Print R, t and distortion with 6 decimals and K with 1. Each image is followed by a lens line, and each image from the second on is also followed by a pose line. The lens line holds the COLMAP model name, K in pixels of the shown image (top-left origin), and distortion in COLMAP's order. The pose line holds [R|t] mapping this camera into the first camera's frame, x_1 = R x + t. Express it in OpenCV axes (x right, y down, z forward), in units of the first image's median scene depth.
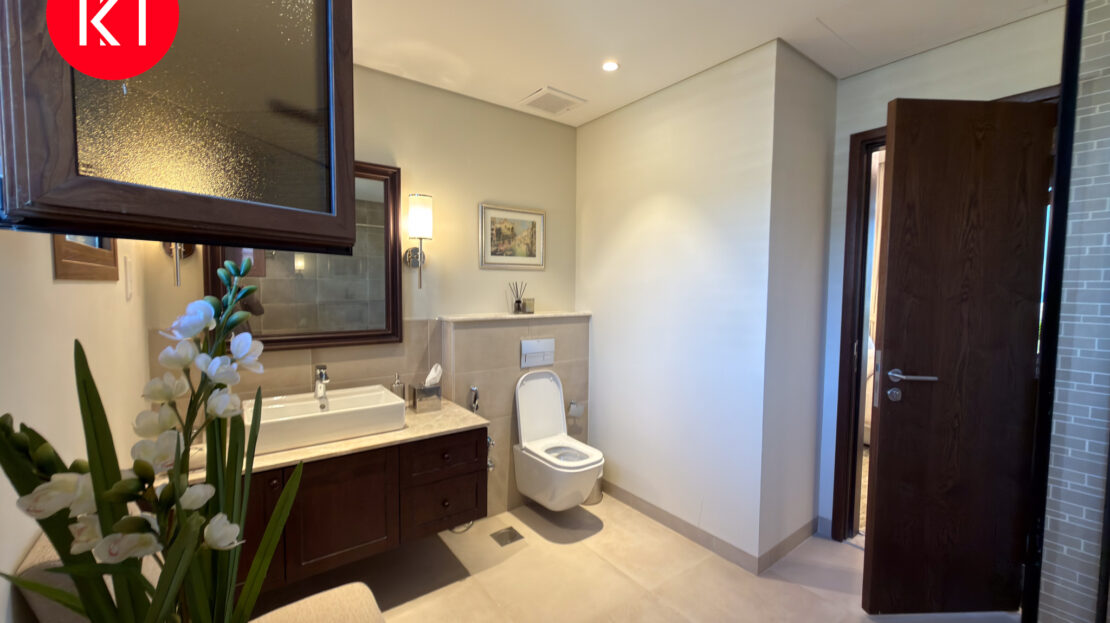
lens RADIAL K [[447.3, 0, 555.0], [0, 447.3, 311.5], [0, 0, 1]] dist [-0.000236, -0.000342]
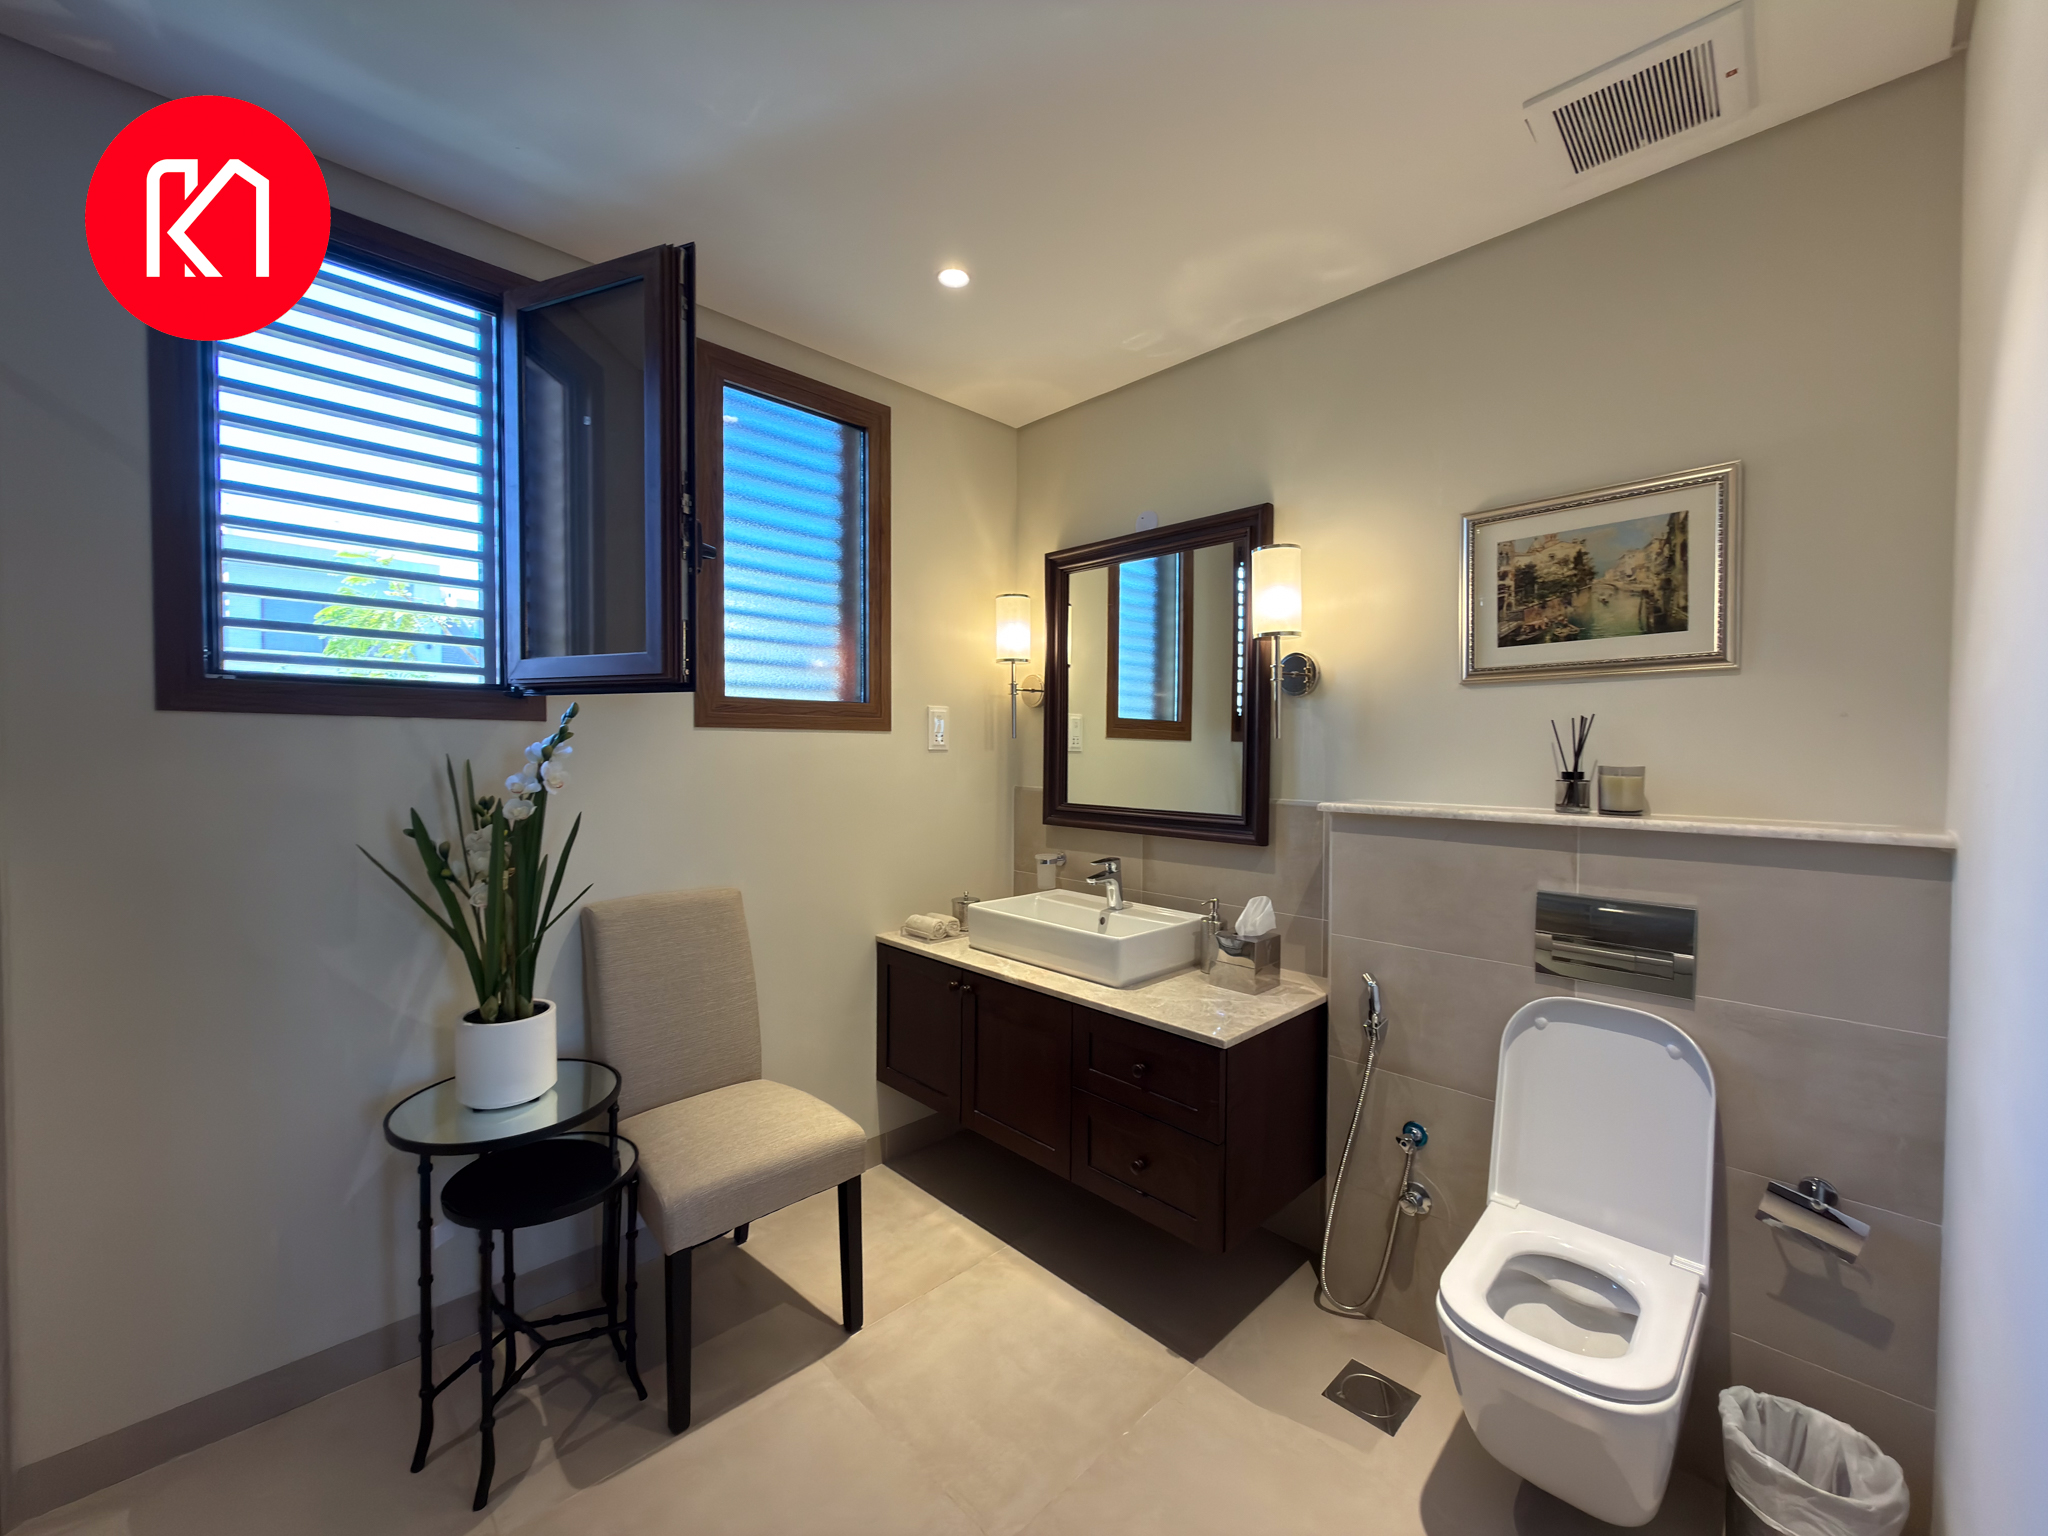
lens RADIAL K [[822.7, 0, 1027.3], [0, 822.7, 772.0], [0, 0, 1]] dist [0.001154, -0.000076]
pose [[0.132300, 0.016120, -0.991079, 0.470378], [-0.065299, 0.997837, 0.007513, -0.002887], [0.989057, 0.063722, 0.133066, 0.529805]]
